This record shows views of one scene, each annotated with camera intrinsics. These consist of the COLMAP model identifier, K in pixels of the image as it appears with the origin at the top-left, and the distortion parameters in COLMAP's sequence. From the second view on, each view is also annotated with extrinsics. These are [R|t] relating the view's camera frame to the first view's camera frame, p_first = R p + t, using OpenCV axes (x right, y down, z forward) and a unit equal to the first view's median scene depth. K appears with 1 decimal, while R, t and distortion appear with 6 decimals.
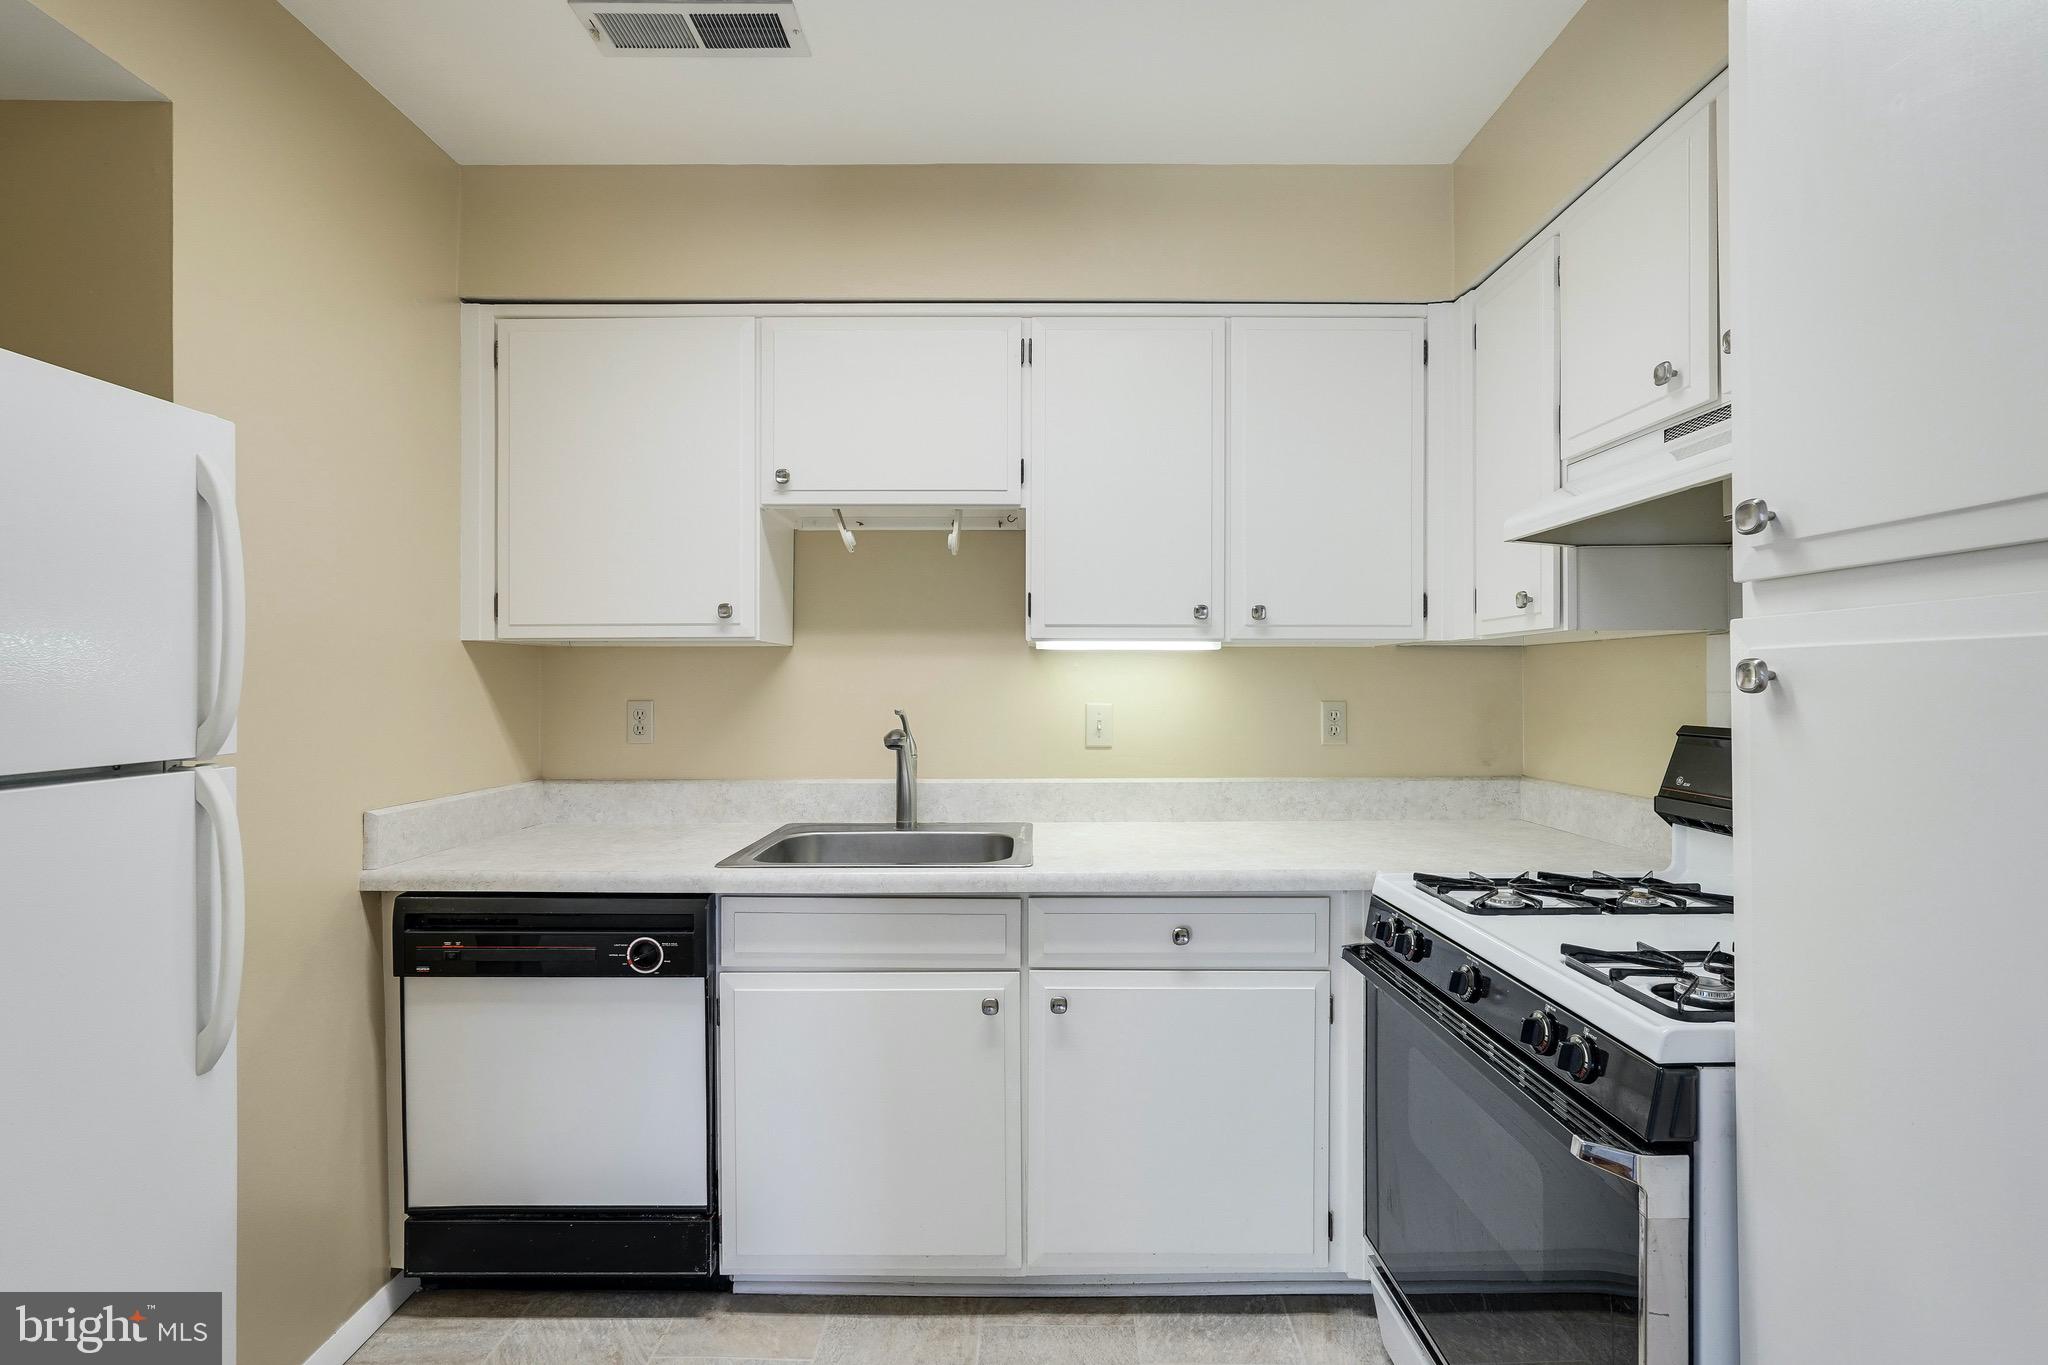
lens RADIAL K [[908.1, 0, 1024.0], [0, 908.1, 682.5], [0, 0, 1]] dist [-0.001664, 0.008329]
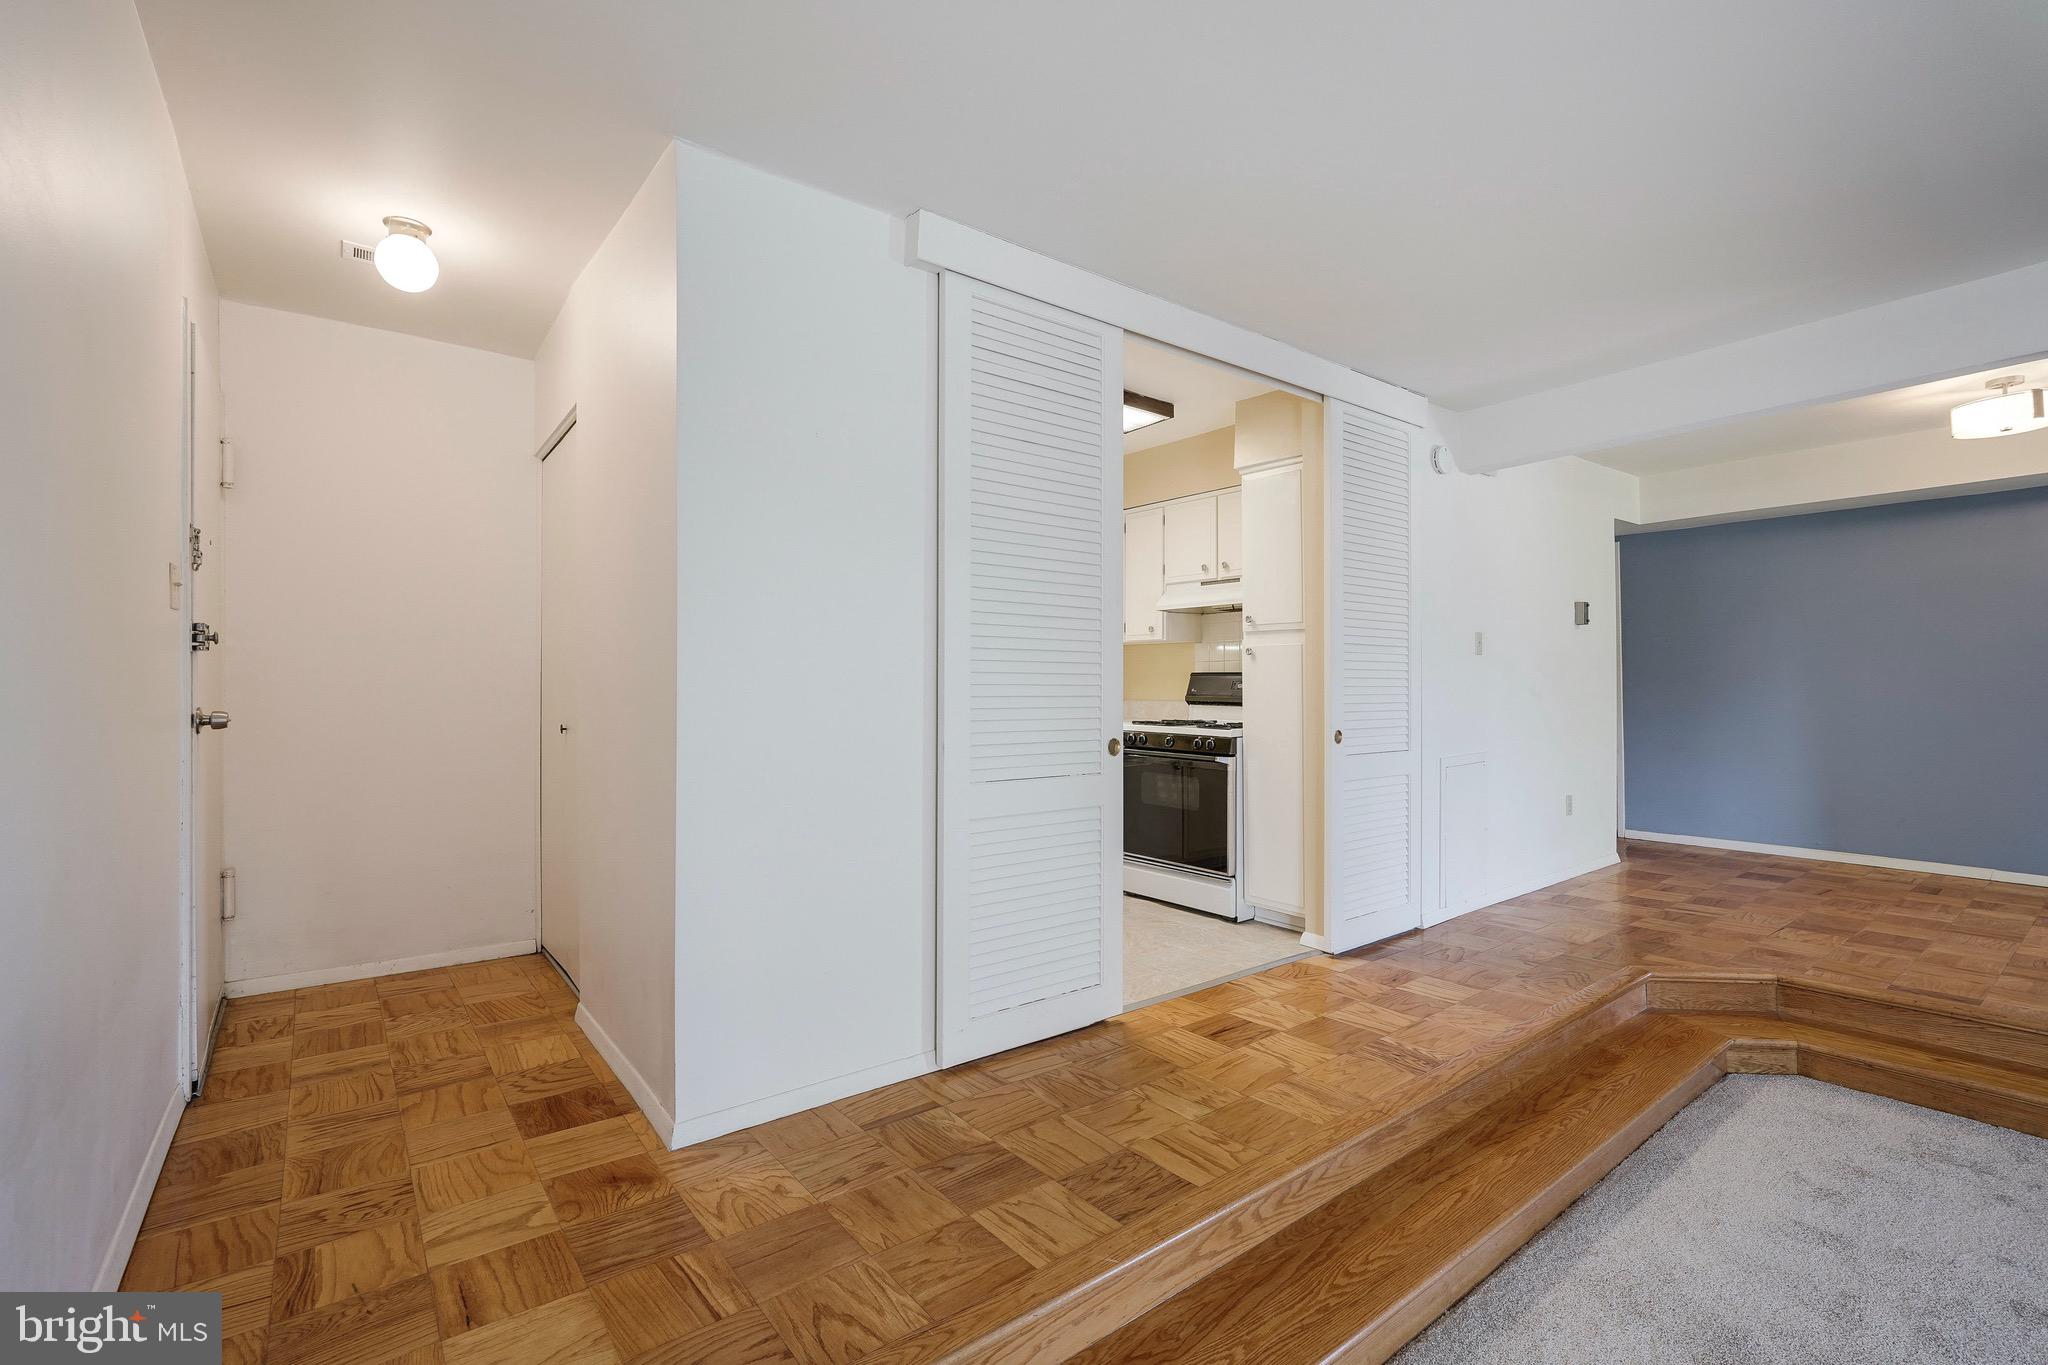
lens RADIAL K [[908.5, 0, 1027.8], [0, 908.5, 672.4], [0, 0, 1]] dist [-0.000150, 0.000615]
pose [[0.791424, 0.007090, 0.611227, -1.402140], [-0.000911, 0.999945, -0.010420, 0.070514], [-0.611267, 0.007690, 0.791387, -0.961016]]
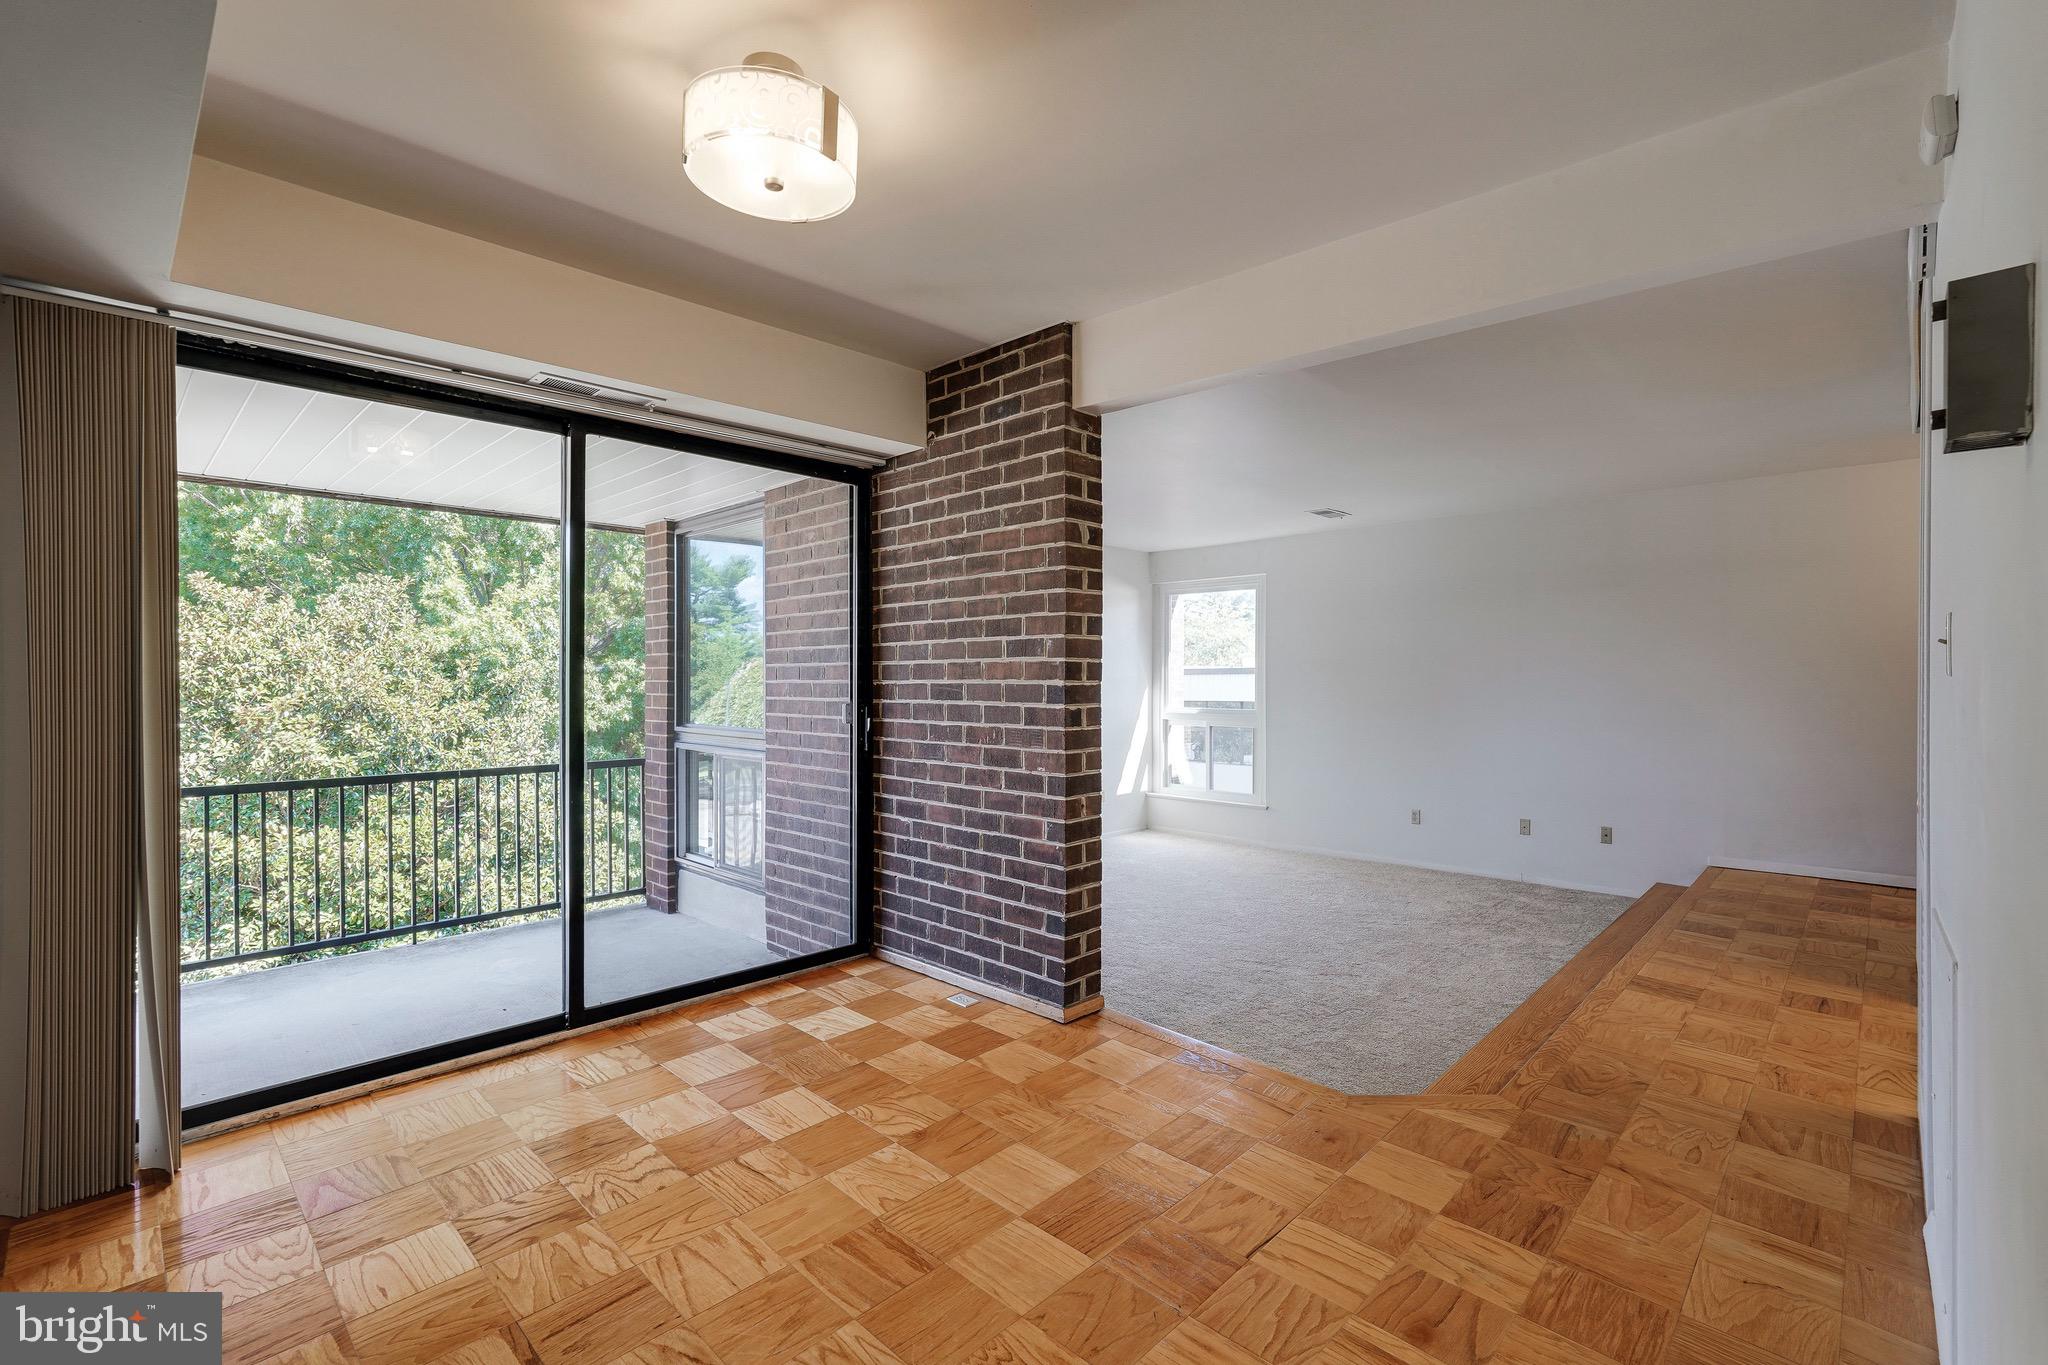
lens RADIAL K [[900.1, 0, 1023.6], [0, 900.1, 685.0], [0, 0, 1]] dist [-0.000976, 0.000792]
pose [[-0.703063, 0.005380, -0.711107, 2.235556], [0.002160, 0.999983, 0.005430, 0.006158], [0.711124, 0.002281, -0.703063, 0.190284]]
